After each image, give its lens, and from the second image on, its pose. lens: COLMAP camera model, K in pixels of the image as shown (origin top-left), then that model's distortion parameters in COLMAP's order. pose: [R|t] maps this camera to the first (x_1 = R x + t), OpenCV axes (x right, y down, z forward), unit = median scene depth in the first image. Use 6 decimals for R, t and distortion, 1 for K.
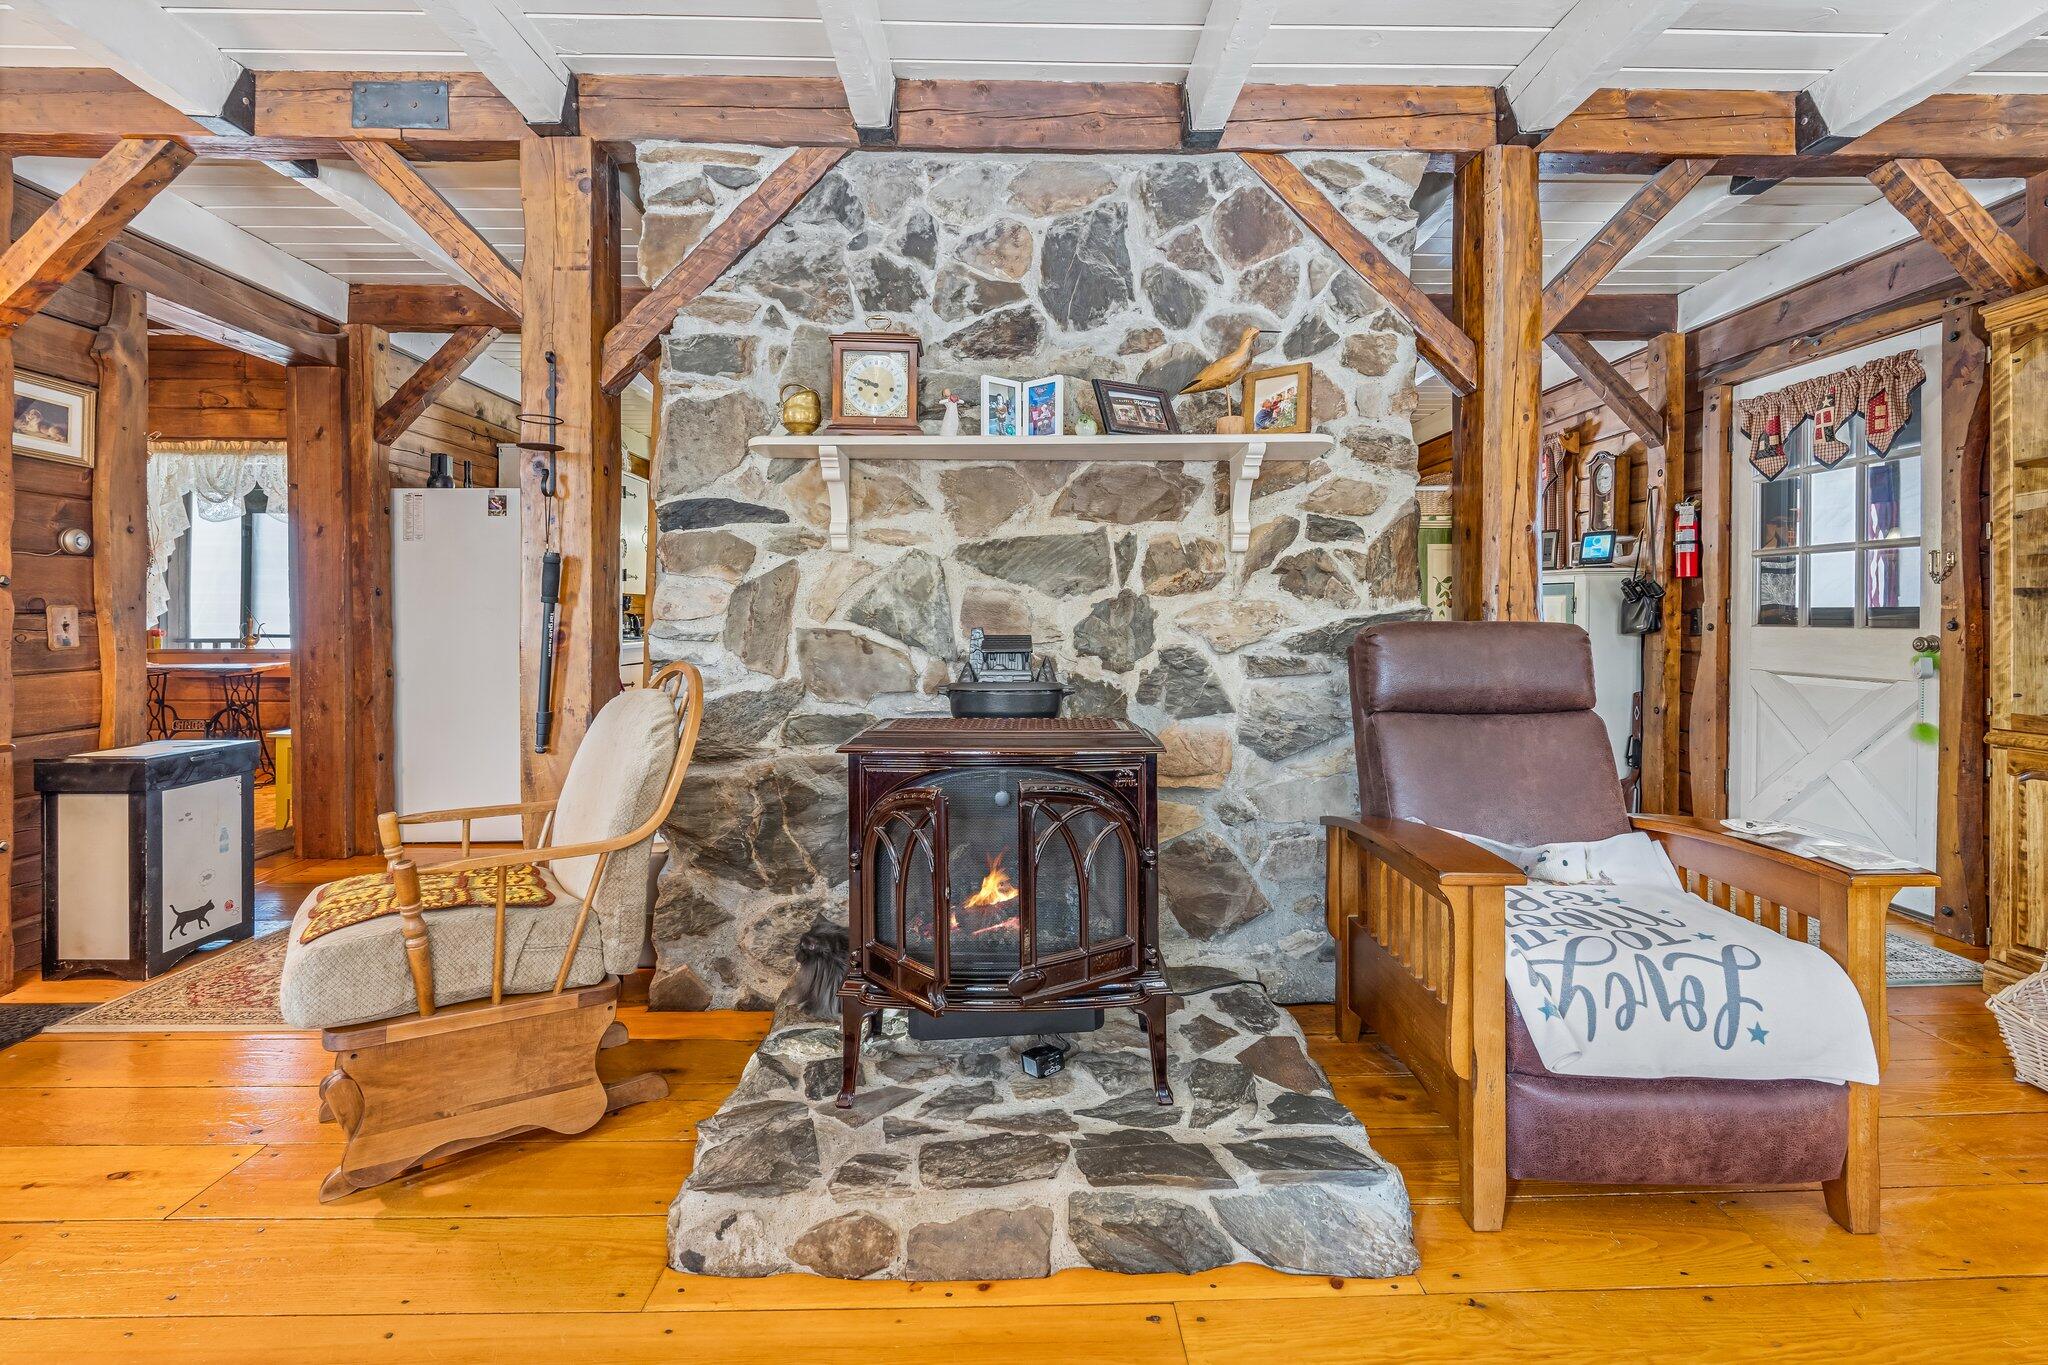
lens RADIAL K [[900.0, 0, 1031.4], [0, 900.0, 635.0], [0, 0, 1]] dist [-0.000184, -0.000124]
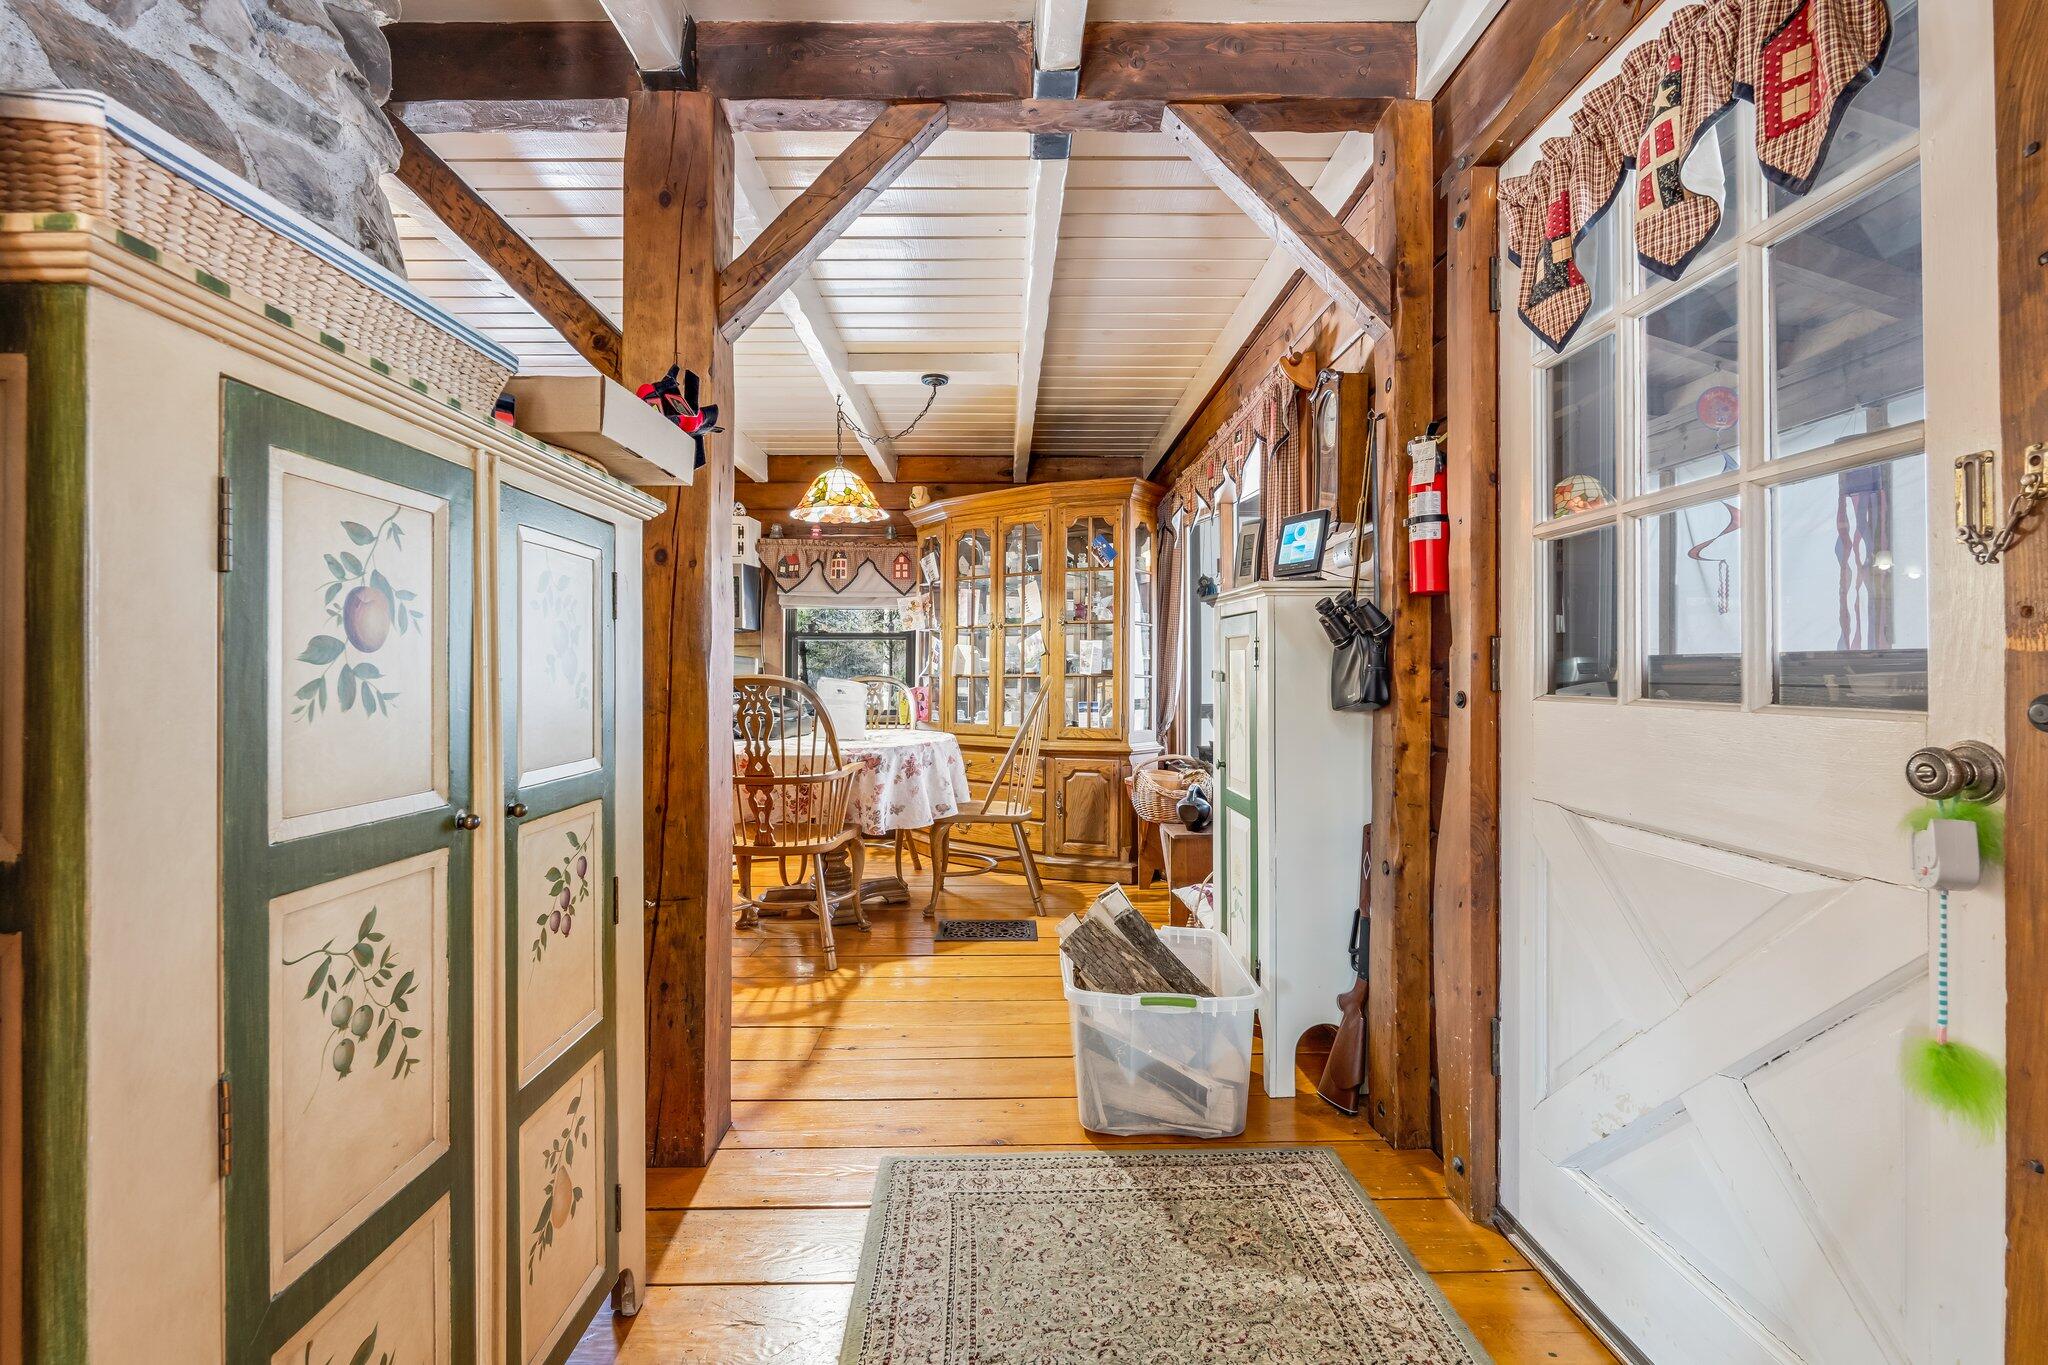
lens RADIAL K [[900.0, 0, 1018.3], [0, 900.0, 674.3], [0, 0, 1]] dist [-0.000184, -0.000124]
pose [[0.999970, -0.001826, -0.007508, 0.537978], [0.001685, 0.999824, -0.018688, -0.013394], [0.007541, 0.018675, 0.999797, 0.547373]]
